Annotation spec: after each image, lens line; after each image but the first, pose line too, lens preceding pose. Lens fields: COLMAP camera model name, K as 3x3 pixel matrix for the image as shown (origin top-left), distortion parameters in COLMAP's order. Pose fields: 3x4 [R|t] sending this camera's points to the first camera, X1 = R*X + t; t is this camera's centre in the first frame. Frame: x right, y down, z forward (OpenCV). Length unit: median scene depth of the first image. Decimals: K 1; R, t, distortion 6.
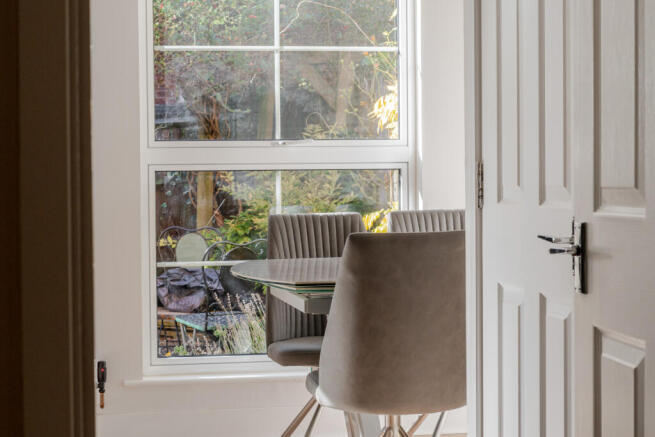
lens RADIAL K [[1376.6, 0, 327.5], [0, 1376.6, 218.5], [0, 0, 1]] dist [0.549430, 0.010919]
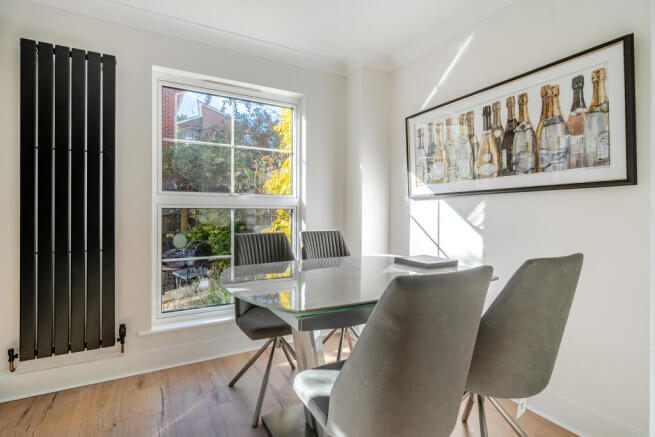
lens RADIAL K [[320.4, 0, 327.5], [0, 320.4, 218.5], [0, 0, 1]] dist [0.015782, 0.000012]
pose [[0.942951, 0.012044, 0.332713, -0.060367], [-0.006620, 0.999826, -0.017434, -0.014251], [-0.332865, 0.014237, 0.942867, 0.541360]]
